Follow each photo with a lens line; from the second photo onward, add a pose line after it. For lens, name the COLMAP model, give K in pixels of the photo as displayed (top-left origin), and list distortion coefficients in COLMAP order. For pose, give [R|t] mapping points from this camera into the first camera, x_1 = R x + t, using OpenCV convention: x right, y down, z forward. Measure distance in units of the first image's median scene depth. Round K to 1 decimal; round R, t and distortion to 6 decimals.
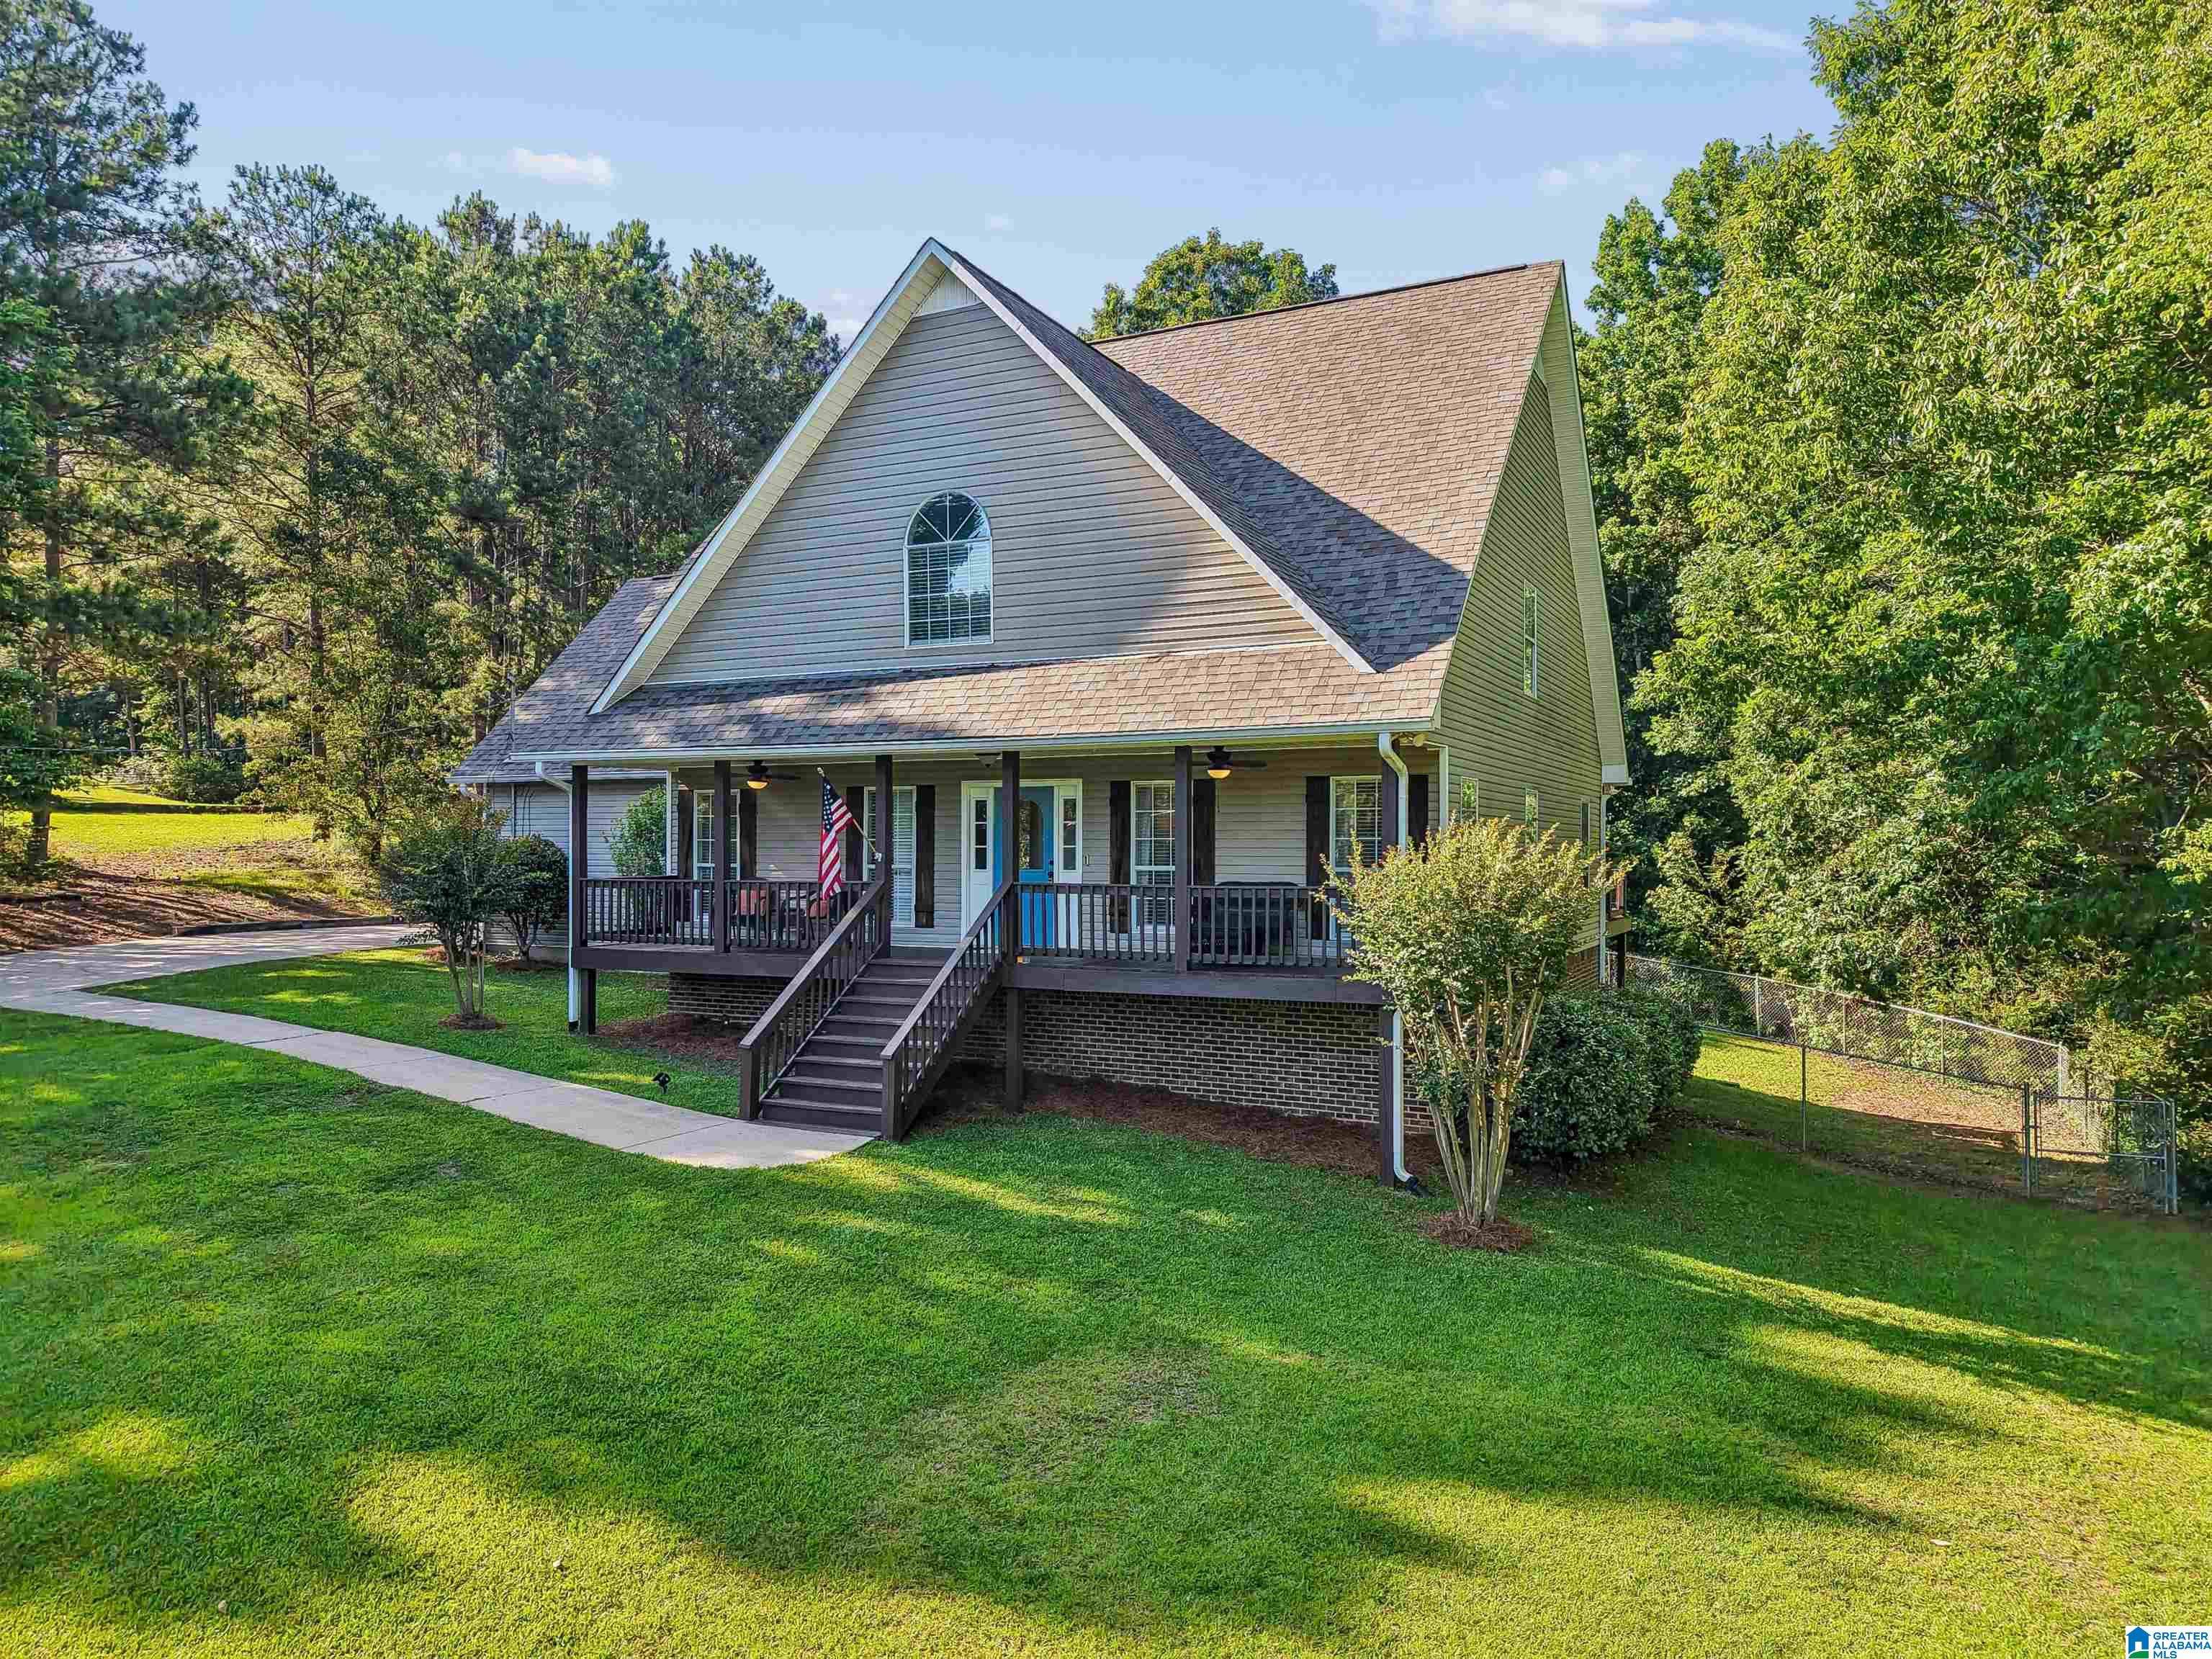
lens RADIAL K [[1519.4, 0, 1106.0], [0, 1519.4, 829.5], [0, 0, 1]] dist [-0.001645, -0.000944]
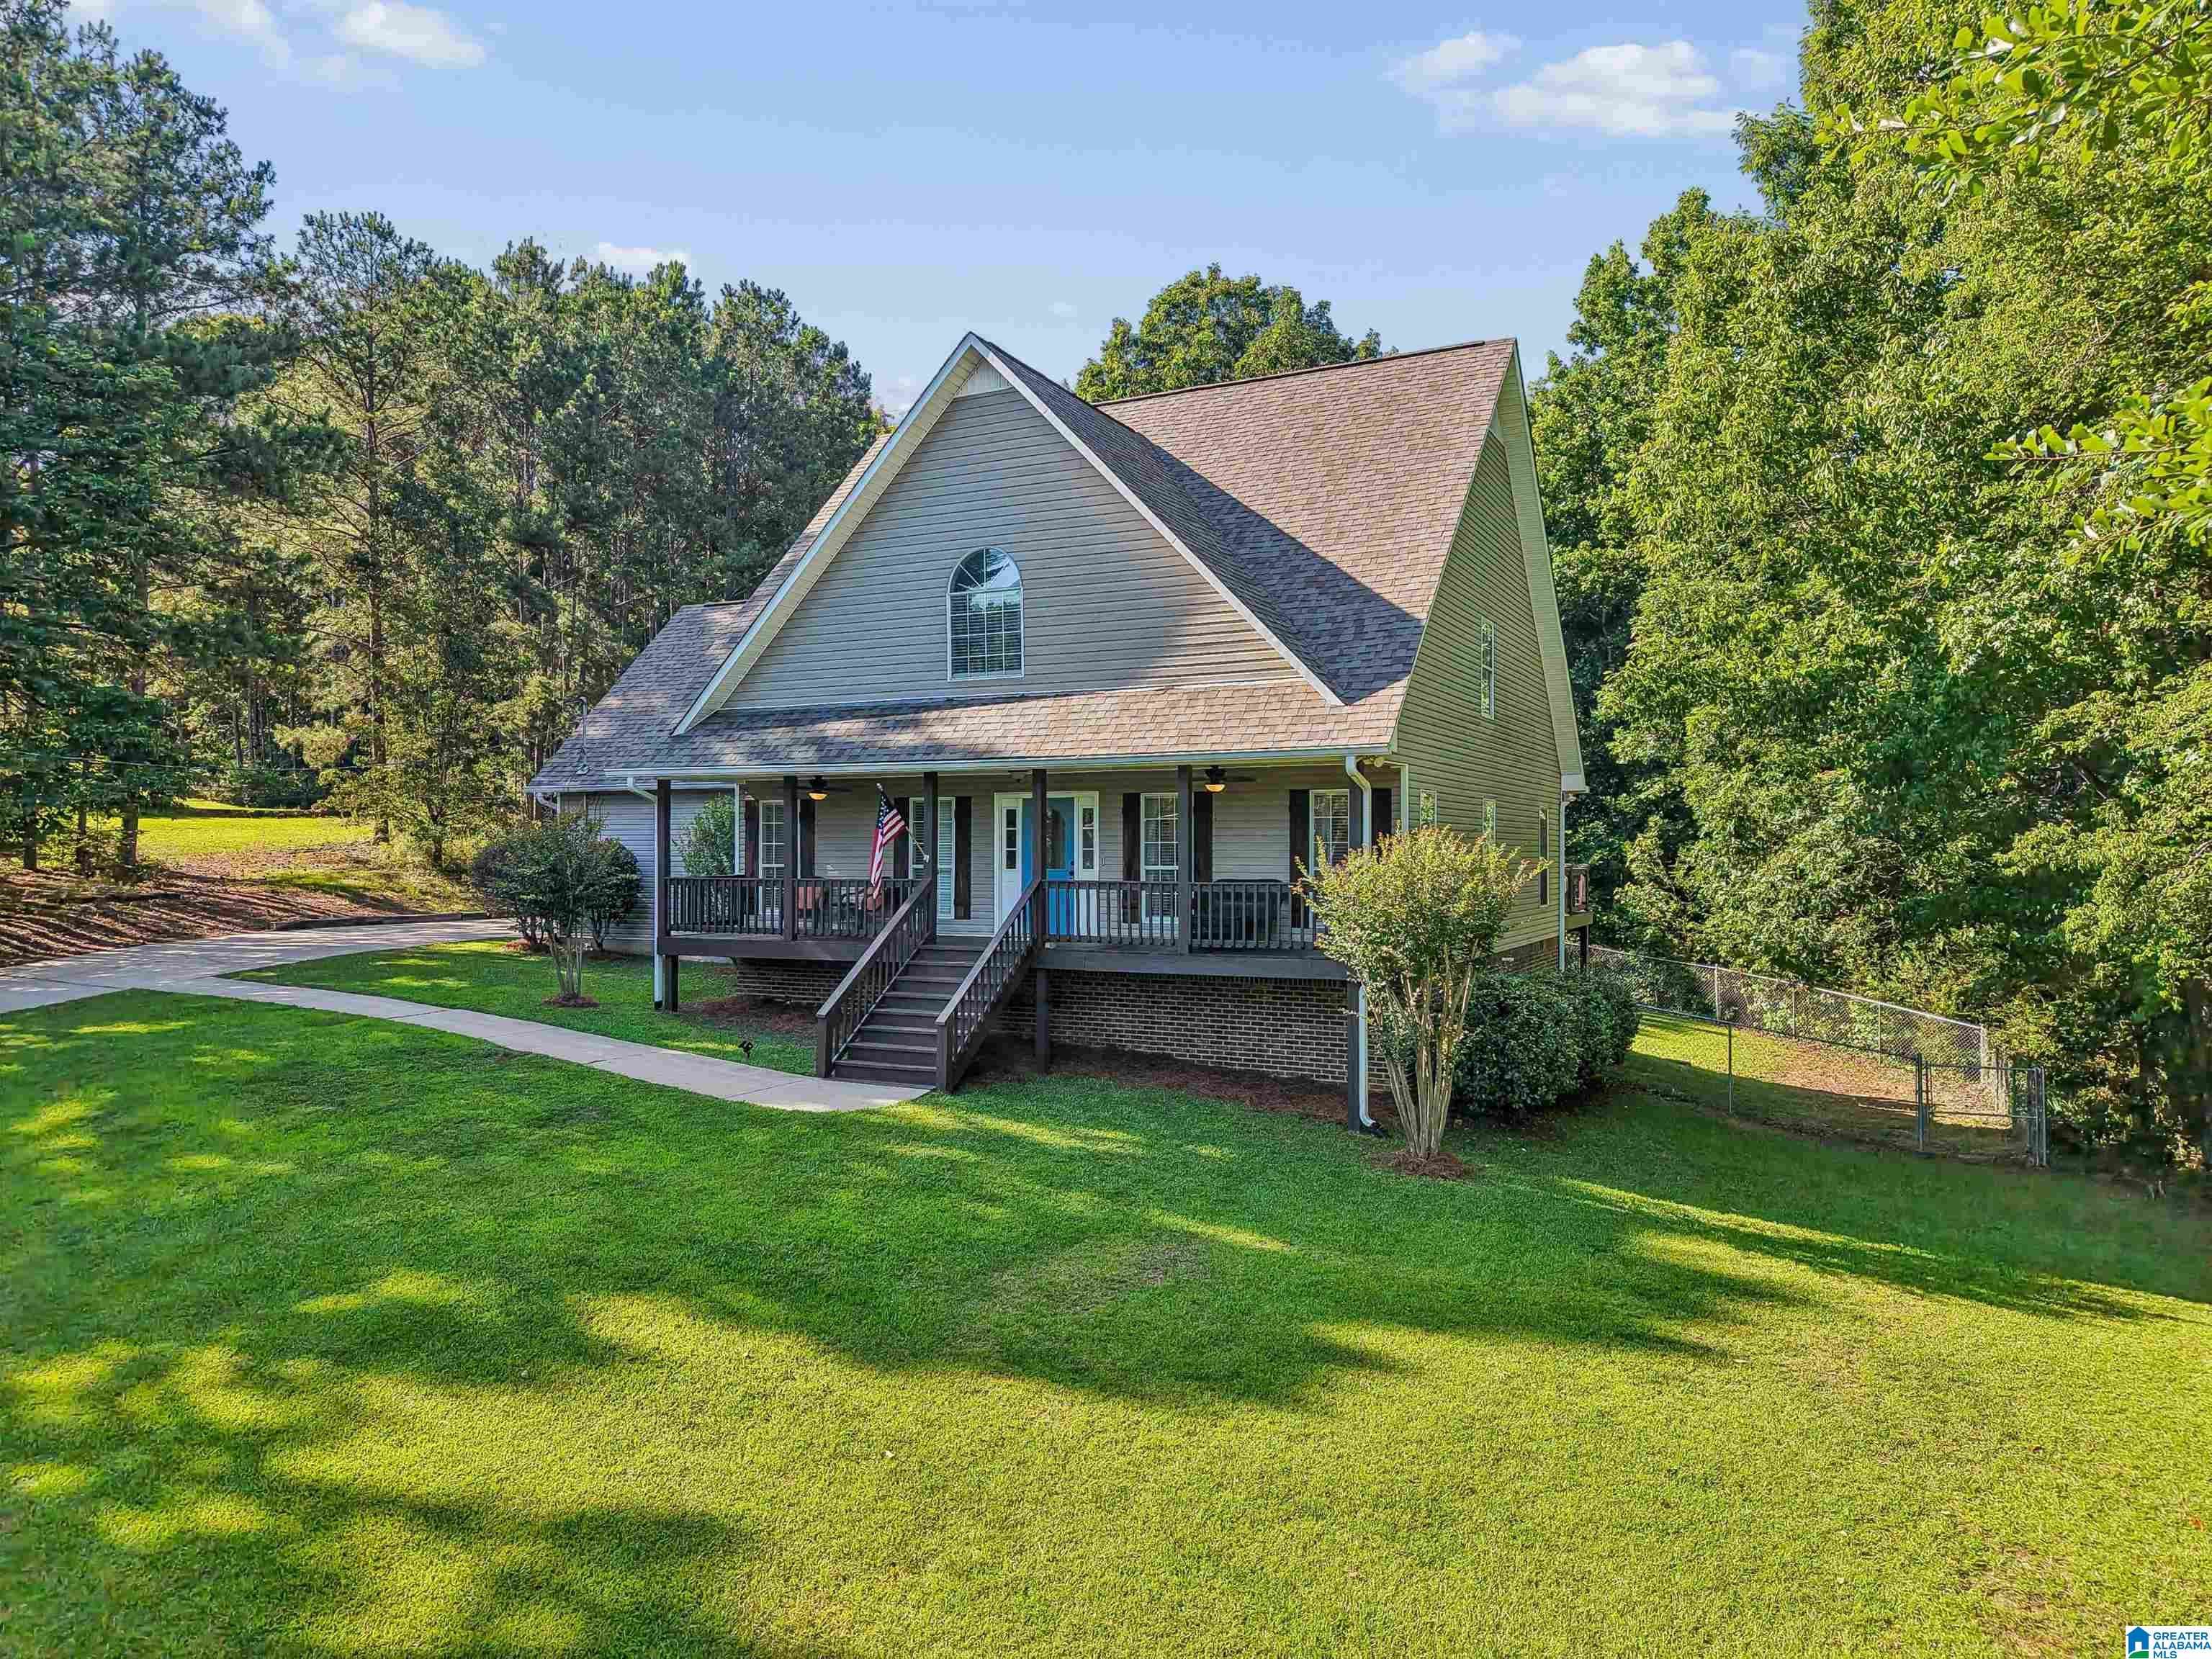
lens RADIAL K [[1519.4, 0, 1106.0], [0, 1519.4, 829.5], [0, 0, 1]] dist [-0.001645, -0.000944]
pose [[0.999993, -0.001603, -0.003386, -0.006000], [0.001604, 0.999999, 0.000086, -0.003846], [0.003386, -0.000091, 0.999994, -0.157843]]
